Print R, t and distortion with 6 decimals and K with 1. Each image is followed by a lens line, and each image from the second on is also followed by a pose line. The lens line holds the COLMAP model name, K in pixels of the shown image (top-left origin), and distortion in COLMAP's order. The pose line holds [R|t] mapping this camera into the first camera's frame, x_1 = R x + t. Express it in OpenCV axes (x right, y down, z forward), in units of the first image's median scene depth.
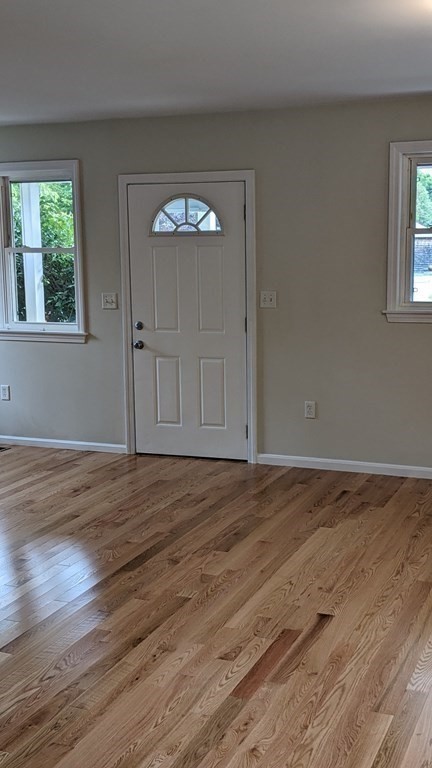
lens RADIAL K [[886.1, 0, 216.0], [0, 886.1, 384.0], [0, 0, 1]] dist [0.141195, -0.384252]
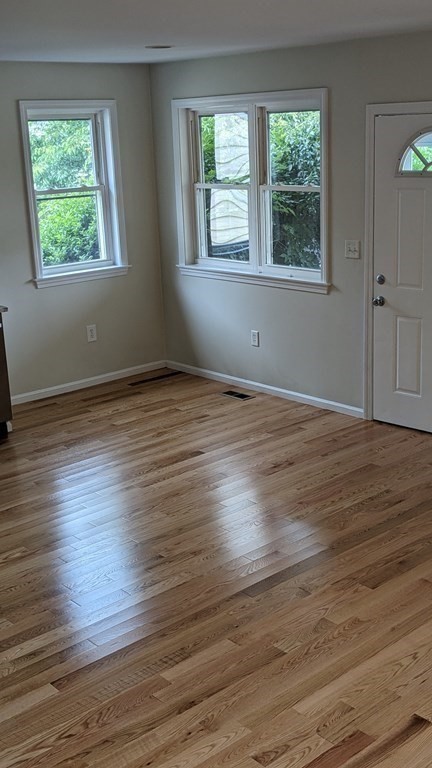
lens RADIAL K [[886.1, 0, 216.0], [0, 886.1, 384.0], [0, 0, 1]] dist [0.141195, -0.384252]
pose [[0.903090, 0.090038, -0.419908, 0.149415], [-0.034695, 0.989875, 0.137635, -0.080907], [0.428049, -0.109728, 0.897070, 0.129328]]
